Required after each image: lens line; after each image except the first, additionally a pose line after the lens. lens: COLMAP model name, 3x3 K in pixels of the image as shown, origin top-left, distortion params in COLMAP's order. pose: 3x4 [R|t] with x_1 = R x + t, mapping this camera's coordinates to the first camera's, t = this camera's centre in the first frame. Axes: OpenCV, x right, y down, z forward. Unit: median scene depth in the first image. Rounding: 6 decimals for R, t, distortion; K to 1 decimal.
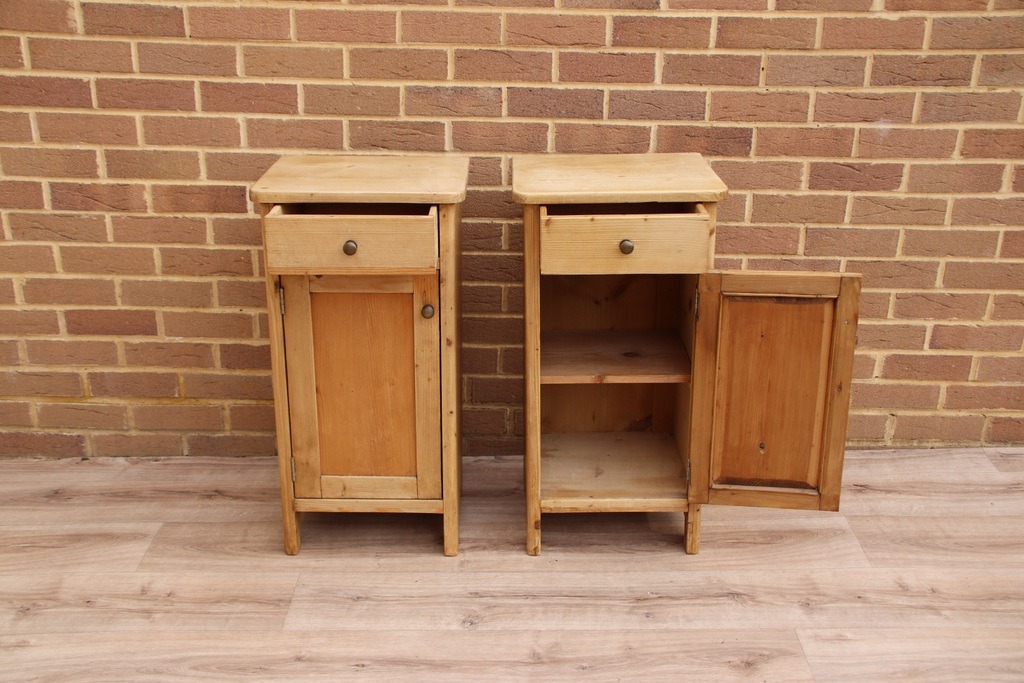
lens RADIAL K [[1103.3, 0, 506.8], [0, 1103.3, 352.4], [0, 0, 1]] dist [0.086063, 0.000000]
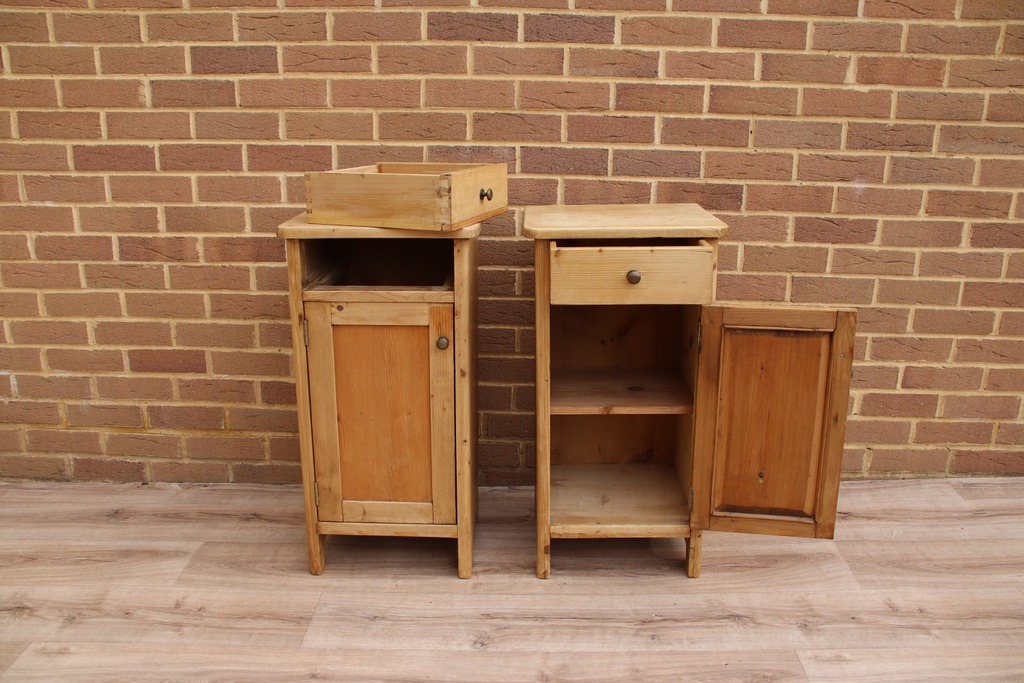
lens RADIAL K [[859.8, 0, 507.8], [0, 859.8, 354.9], [0, 0, 1]] dist [-0.084273, 0.051801]
pose [[0.999750, 0.003901, -0.022020, 0.007320], [-0.005449, 0.997485, -0.070672, 0.027416], [0.021689, 0.070774, 0.997257, 0.166642]]
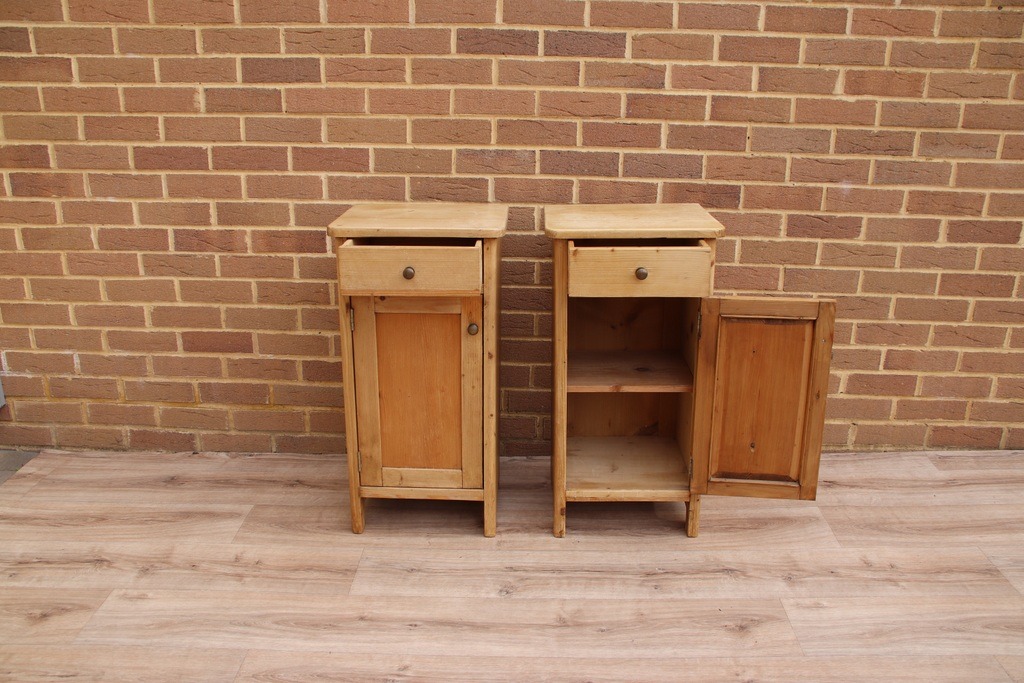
lens RADIAL K [[863.0, 0, 510.0], [0, 863.0, 350.9], [0, 0, 1]] dist [-0.076200, 0.043200]
pose [[0.999652, 0.008330, -0.025048, -0.006879], [-0.009474, 0.998901, -0.045909, 0.025224], [0.024638, 0.046130, 0.998632, 0.065197]]
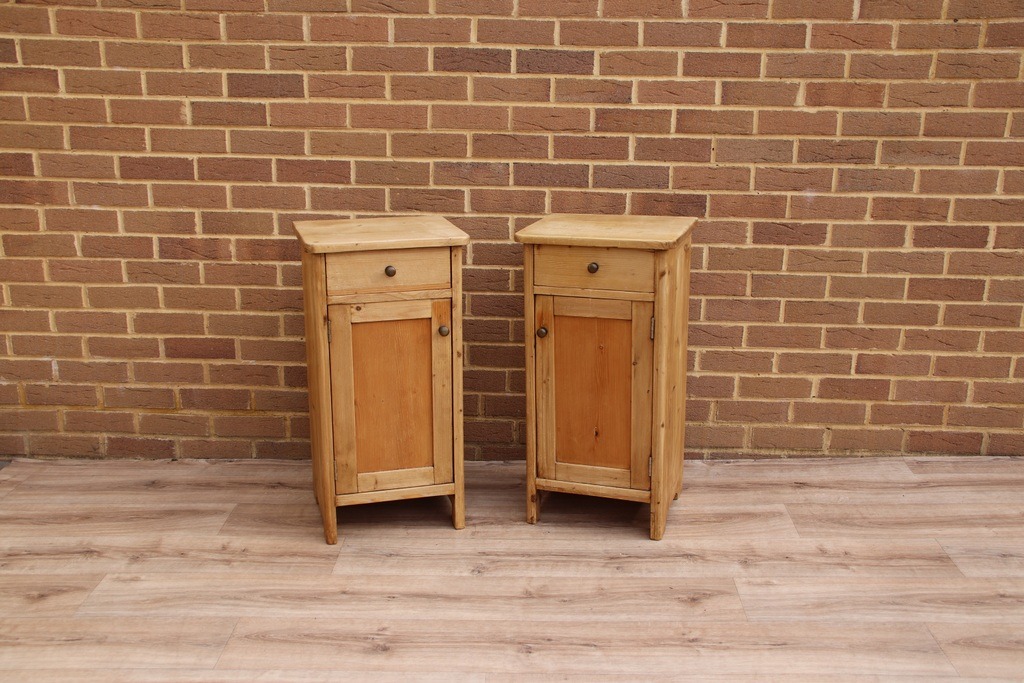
lens RADIAL K [[1059.7, 0, 507.0], [0, 1059.7, 354.7], [0, 0, 1]] dist [0.046562, 0.000000]
pose [[0.999552, 0.005606, -0.029413, 0.030269], [-0.008064, 0.996423, -0.084120, 0.085006], [0.028836, 0.084320, 0.996021, -0.202836]]
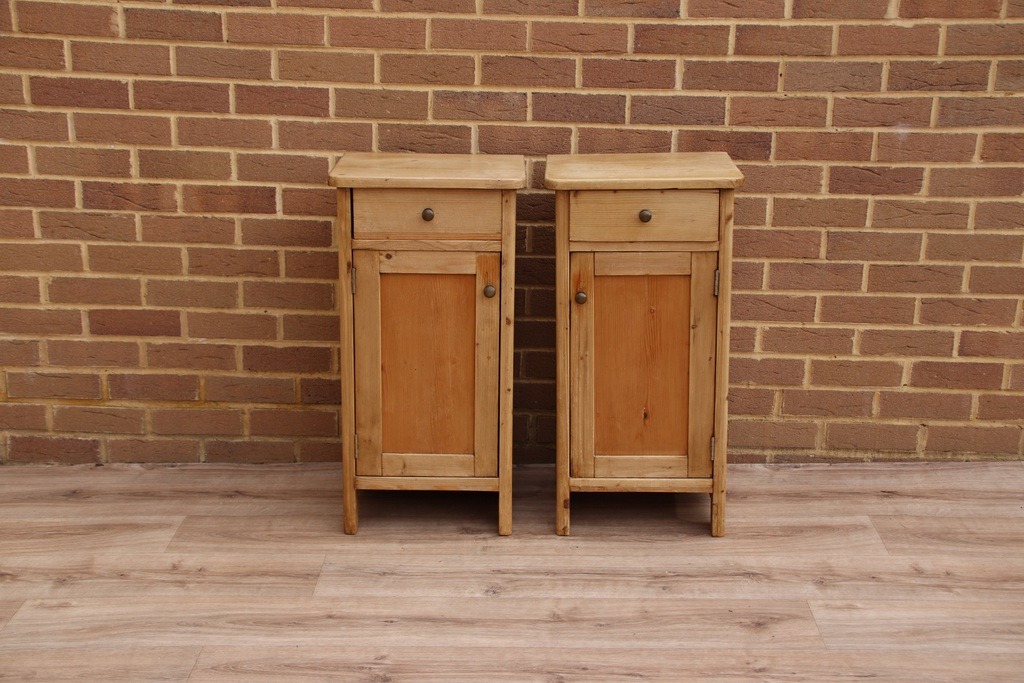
lens RADIAL K [[1419.5, 0, 512.9], [0, 1419.5, 353.5], [0, 0, 1]] dist [0.252221, 0.000000]
pose [[0.999910, 0.007391, -0.011157, -0.000872], [-0.008337, 0.996155, -0.087213, 0.119647], [0.010469, 0.087298, 0.996127, -0.307906]]
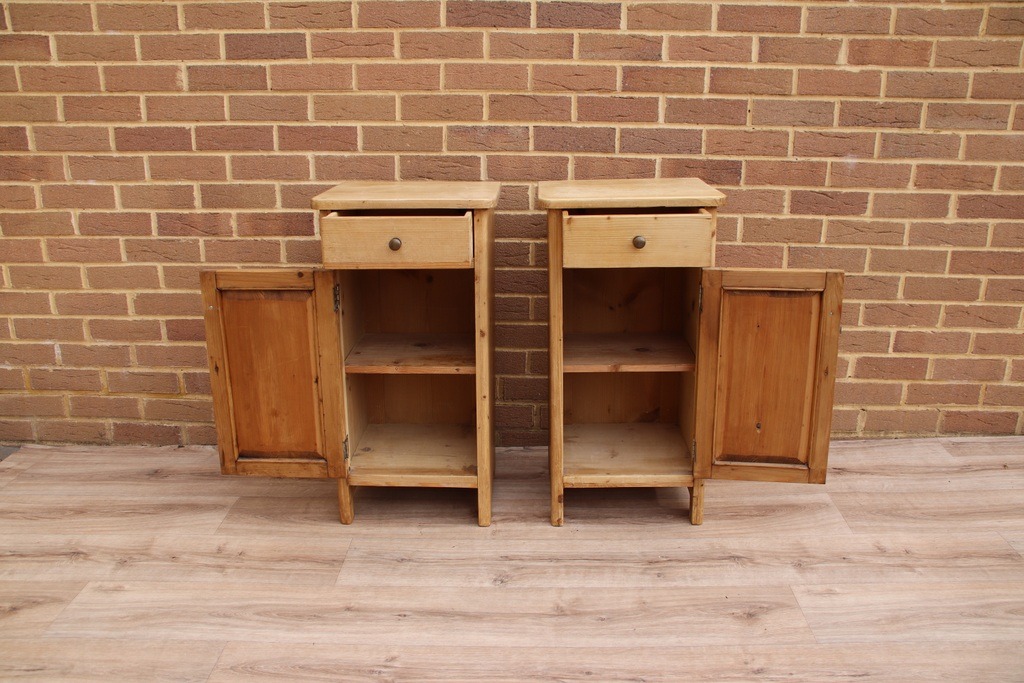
lens RADIAL K [[863.0, 0, 509.8], [0, 863.0, 351.0], [0, 0, 1]] dist [-0.076200, 0.043200]
pose [[0.999580, -0.001021, -0.028970, 0.001466], [-0.000839, 0.997941, -0.064130, 0.058161], [0.028976, 0.064127, 0.997521, 0.103612]]
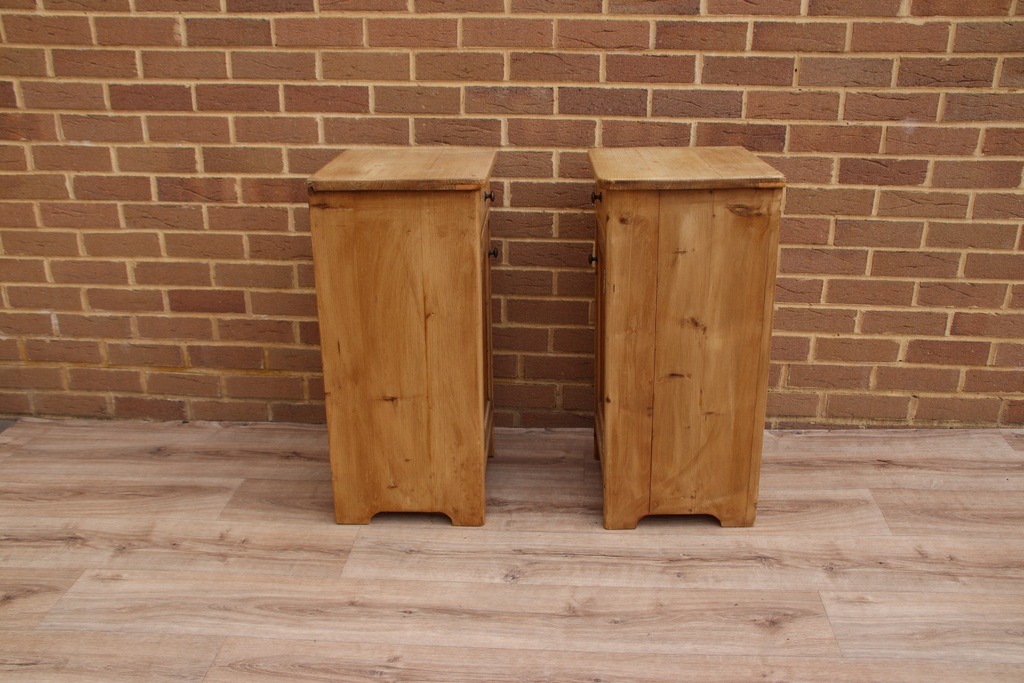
lens RADIAL K [[933.7, 0, 511.1], [0, 933.7, 351.0], [0, 0, 1]] dist [-0.009939, 0.000000]
pose [[0.997245, 0.015249, -0.072594, 0.024763], [-0.015676, 0.999863, -0.005323, 0.025747], [0.072503, 0.006446, 0.997347, 0.083906]]
